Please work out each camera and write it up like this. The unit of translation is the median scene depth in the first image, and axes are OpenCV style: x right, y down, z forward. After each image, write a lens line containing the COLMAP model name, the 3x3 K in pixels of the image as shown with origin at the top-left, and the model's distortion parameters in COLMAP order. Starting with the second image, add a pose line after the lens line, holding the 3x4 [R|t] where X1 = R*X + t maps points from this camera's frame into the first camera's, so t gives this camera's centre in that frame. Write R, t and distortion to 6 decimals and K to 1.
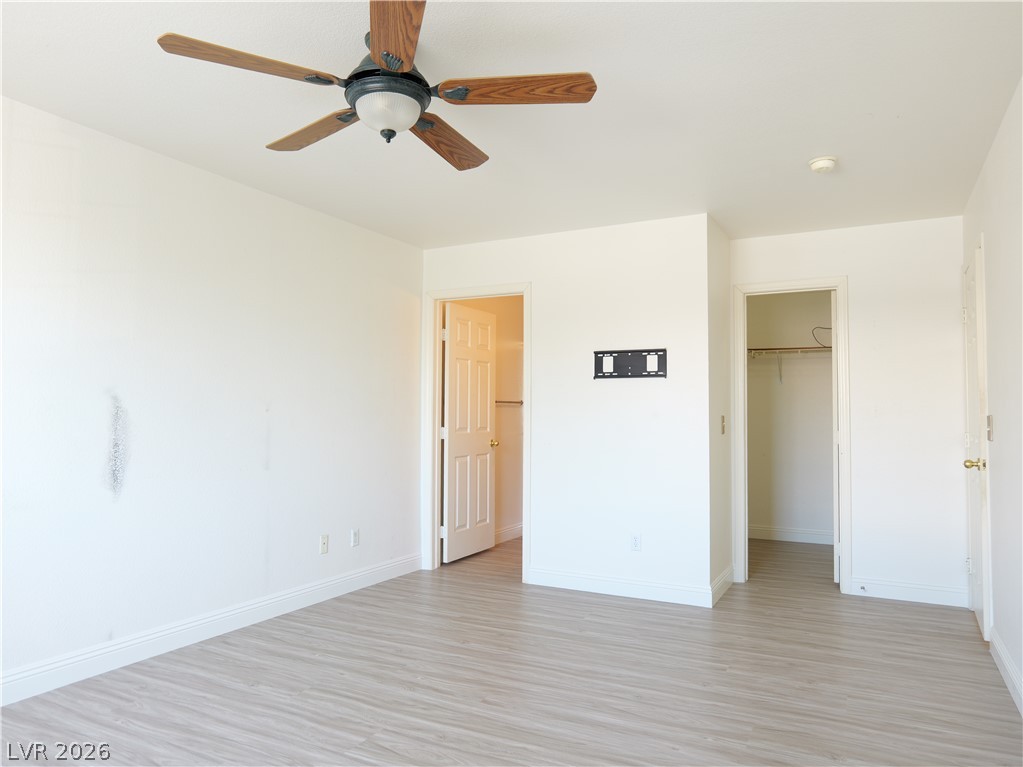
lens RADIAL K [[742.3, 0, 511.5], [0, 742.3, 383.5], [0, 0, 1]] dist [-0.004562, -0.000030]
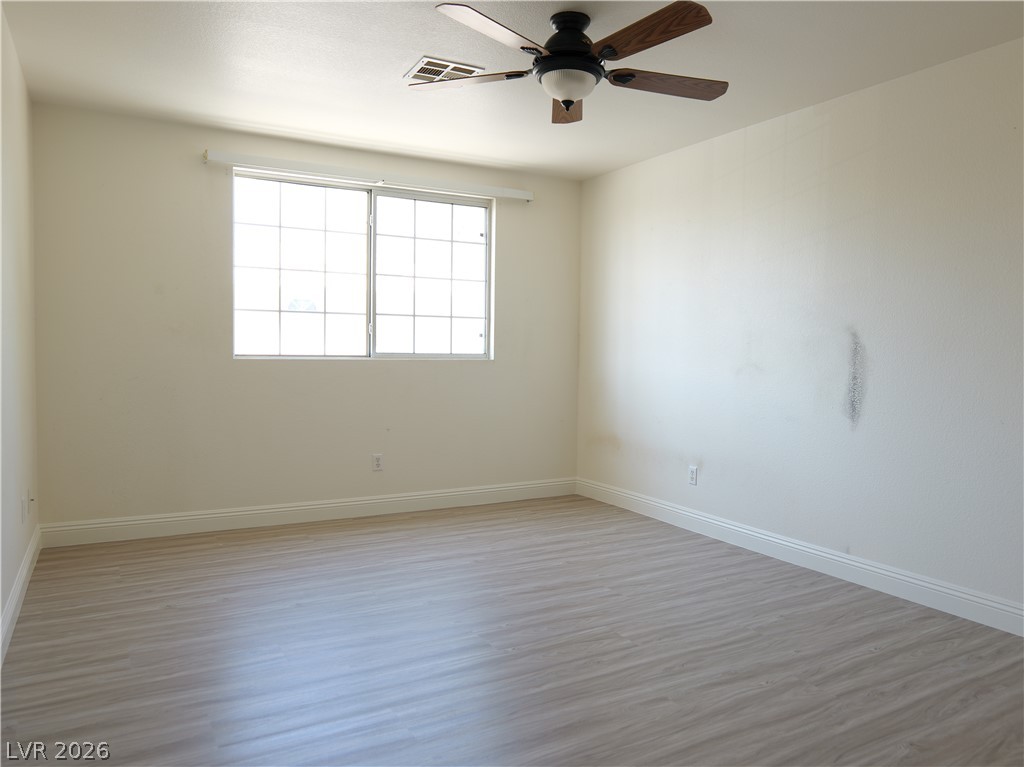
lens RADIAL K [[743.0, 0, 512.0], [0, 743.0, 383.5], [0, 0, 1]] dist [-0.004562, -0.000030]
pose [[-0.552297, 0.026547, -0.833224, 0.661822], [0.009212, 0.999626, 0.025743, 0.059344], [0.833596, 0.006542, -0.552335, 1.205166]]
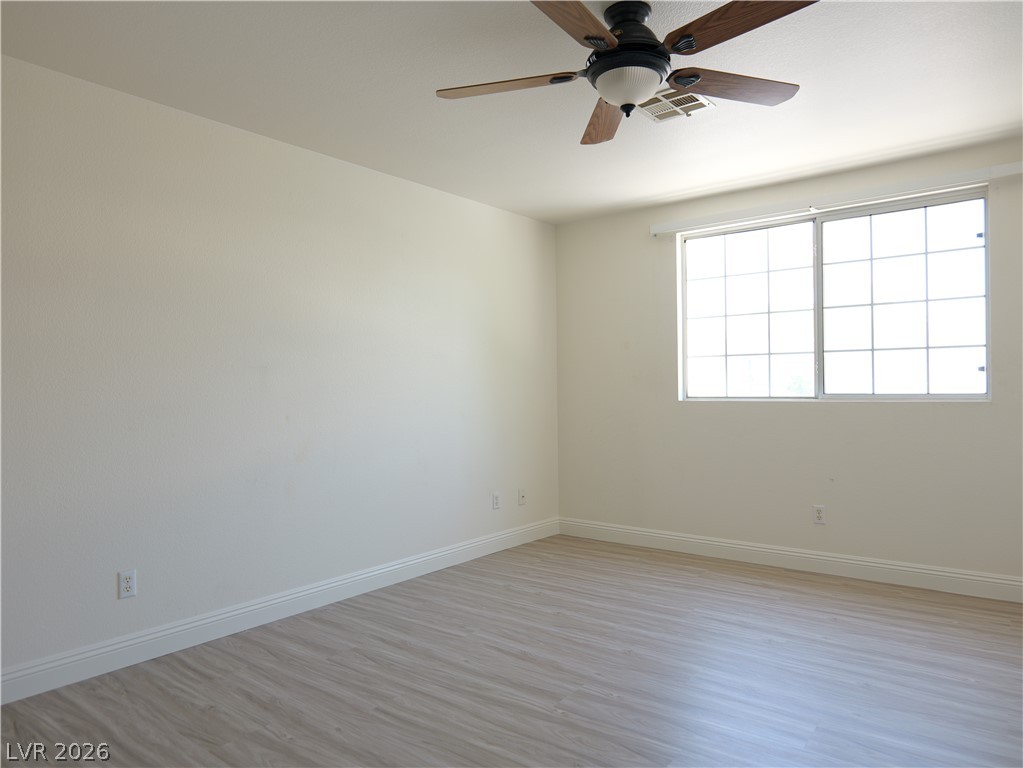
lens RADIAL K [[665.2, 0, 508.1], [0, 665.2, 391.3], [0, 0, 1]] dist [-0.024414, 0.007627]
pose [[-0.982533, 0.005186, 0.186018, -0.130923], [0.001050, 0.999750, -0.022328, 0.055405], [-0.186087, -0.021743, -0.982293, 1.461085]]
